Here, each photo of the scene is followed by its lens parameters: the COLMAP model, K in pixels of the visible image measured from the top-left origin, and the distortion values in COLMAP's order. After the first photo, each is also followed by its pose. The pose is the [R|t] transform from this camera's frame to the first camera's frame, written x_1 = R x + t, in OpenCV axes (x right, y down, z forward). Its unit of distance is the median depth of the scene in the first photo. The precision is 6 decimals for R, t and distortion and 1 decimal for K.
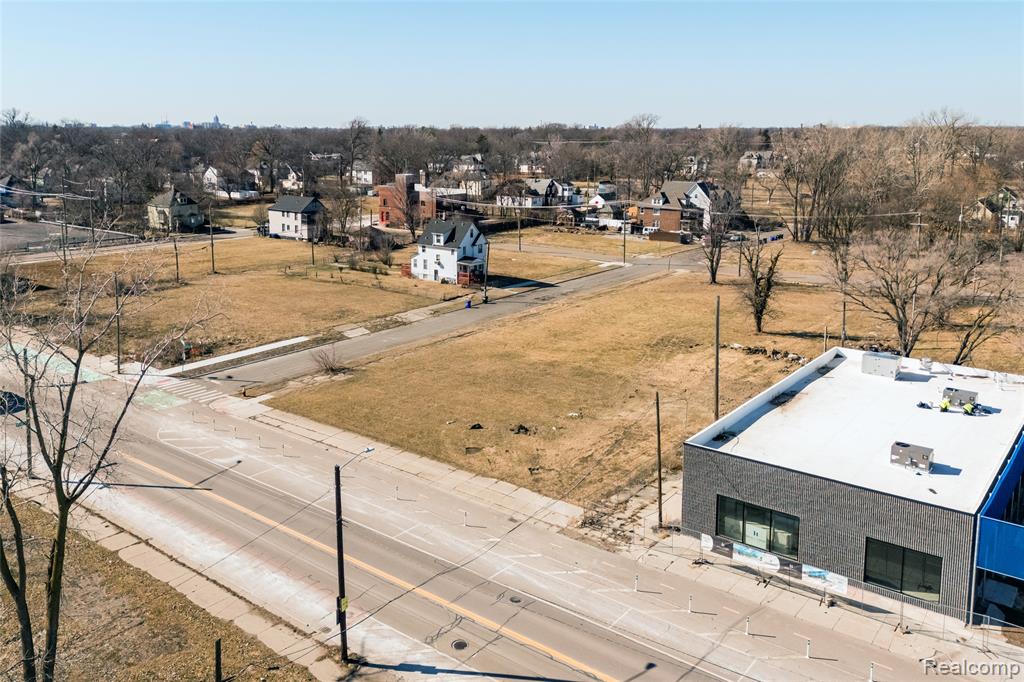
lens RADIAL K [[818.2, 0, 487.9], [0, 818.2, 340.4], [0, 0, 1]] dist [0.001195, -0.000988]
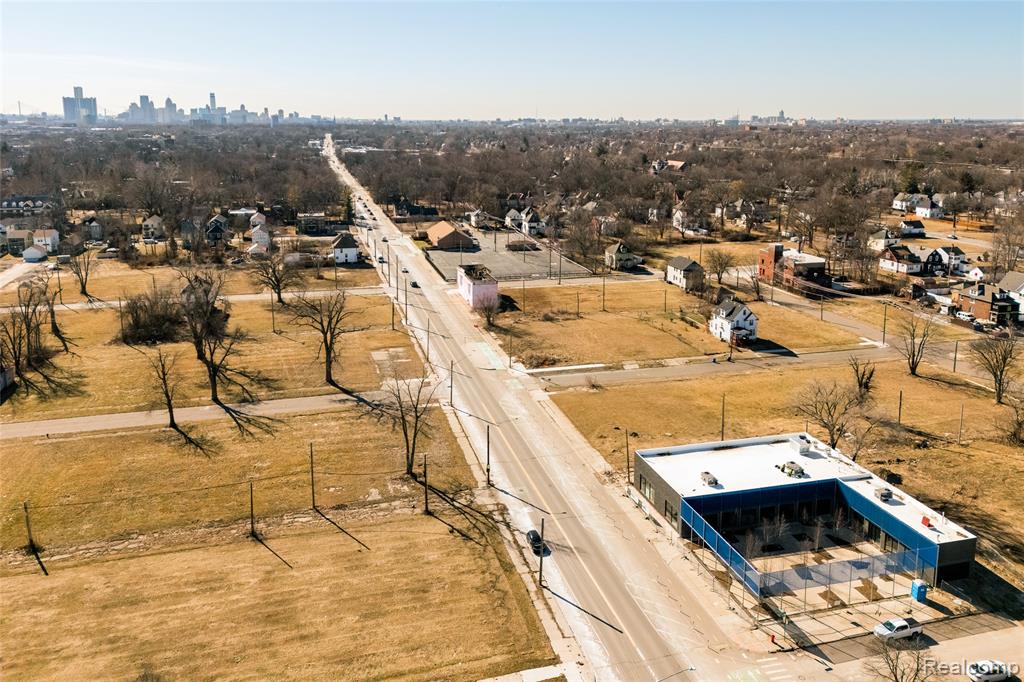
lens RADIAL K [[743.5, 0, 518.5], [0, 743.5, 336.2], [0, 0, 1]] dist [0.055218, -0.028191]
pose [[0.806856, 0.166343, -0.566845, 0.443607], [-0.152212, 0.985679, 0.072589, -0.123896], [0.570802, 0.027712, 0.820620, -0.407542]]
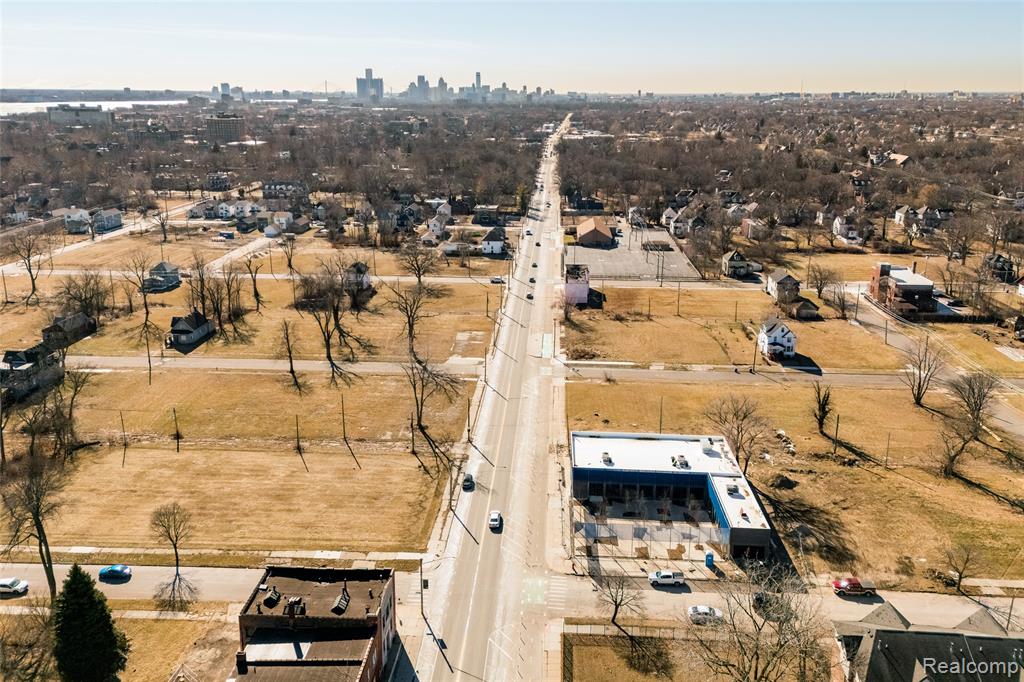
lens RADIAL K [[739.1, 0, 517.5], [0, 739.1, 345.0], [0, 0, 1]] dist [0.089051, -0.069575]
pose [[0.575071, 0.262854, -0.774726, 0.866443], [-0.210635, 0.962625, 0.170254, -0.247492], [0.790523, 0.065276, 0.608944, -0.372085]]
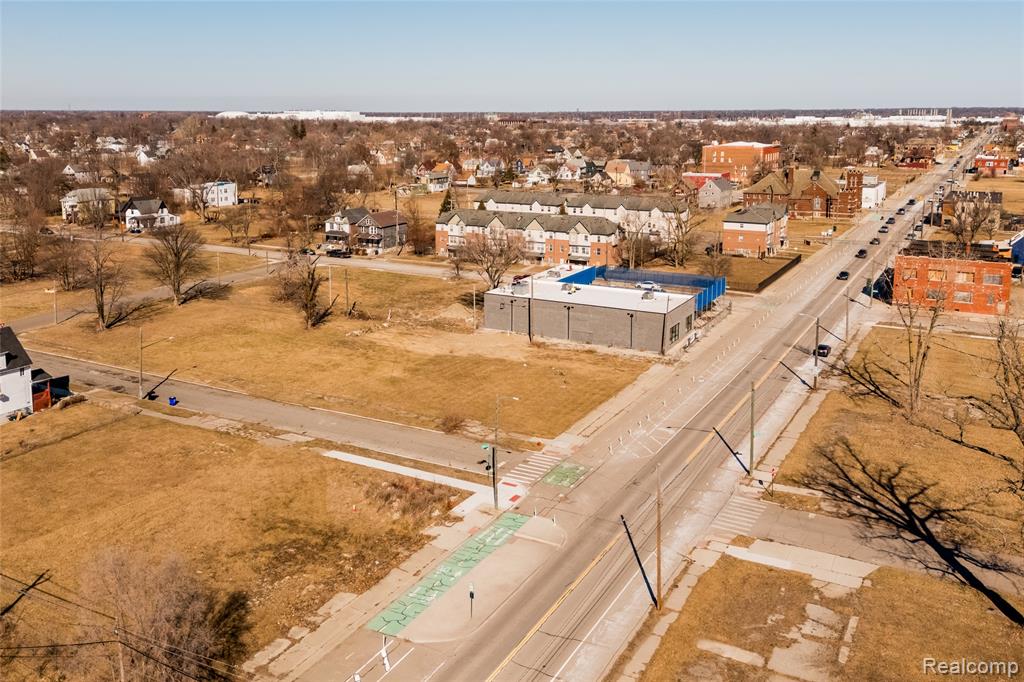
lens RADIAL K [[905.4, 0, 450.3], [0, 905.4, 340.6], [0, 0, 1]] dist [0.081234, -0.003731]
pose [[-0.136352, -0.246476, 0.959509, -0.830240], [0.250110, 0.928614, 0.274082, -0.255396], [-0.958568, 0.277355, -0.064972, 0.669813]]
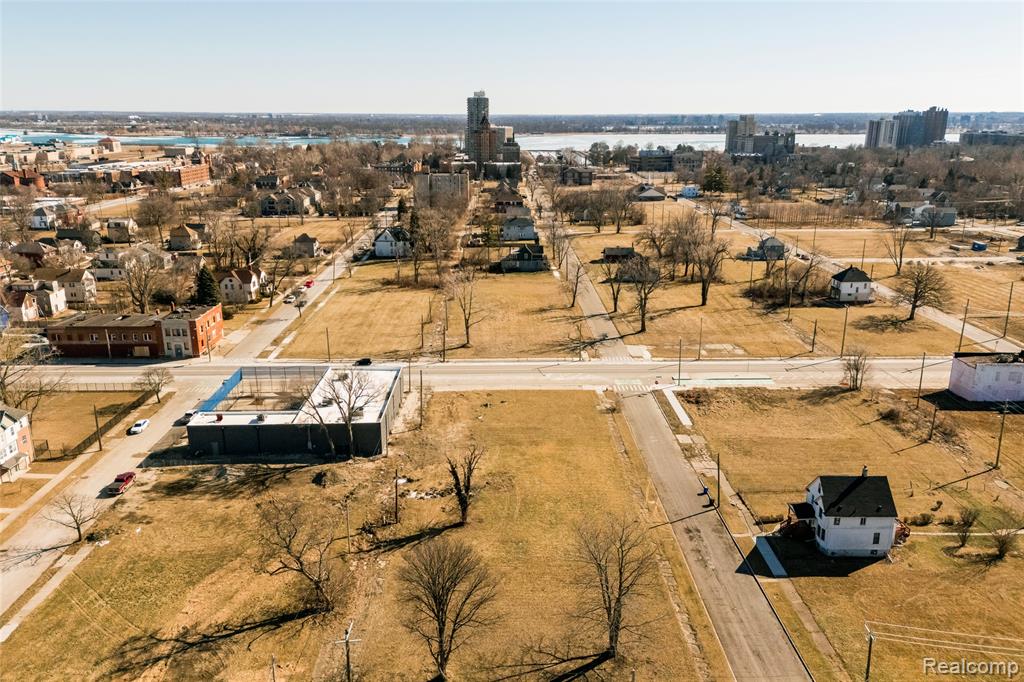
lens RADIAL K [[743.5, 0, 518.5], [0, 743.5, 336.2], [0, 0, 1]] dist [0.055218, -0.028191]
pose [[-0.767962, 0.178037, -0.615253, 0.666972], [-0.168653, 0.870481, 0.462406, -0.570646], [0.617892, 0.458874, -0.638470, 1.216845]]
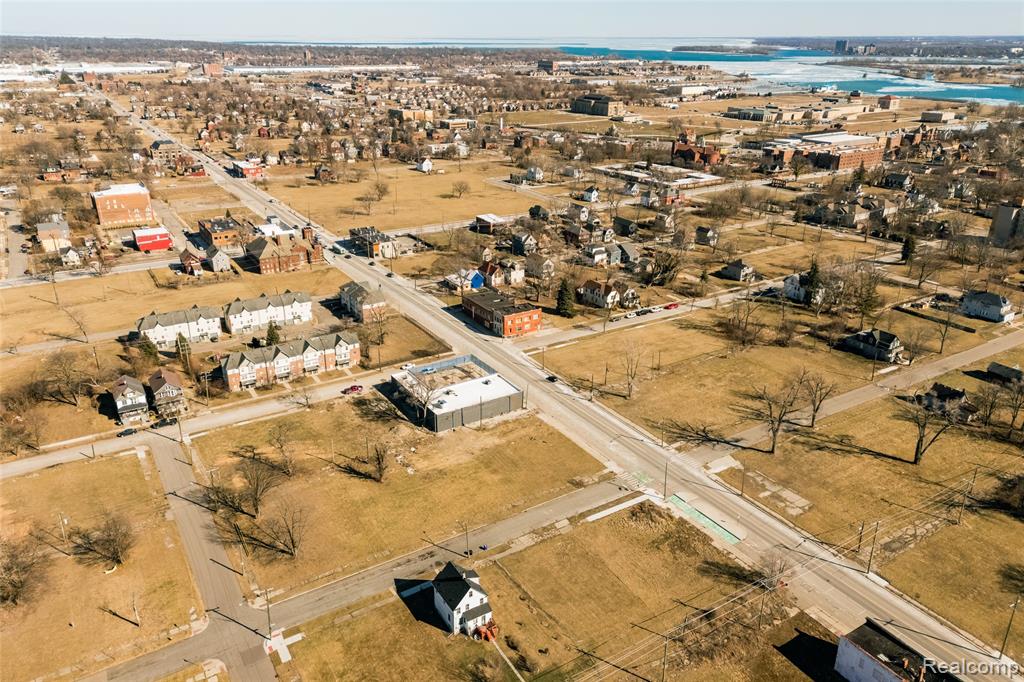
lens RADIAL K [[739.1, 0, 517.5], [0, 739.1, 345.0], [0, 0, 1]] dist [0.089051, -0.069575]
pose [[-0.943799, -0.134587, 0.301876, -0.401531], [0.076600, 0.799405, 0.595889, -1.063435], [-0.321520, 0.585523, -0.744169, 1.592899]]
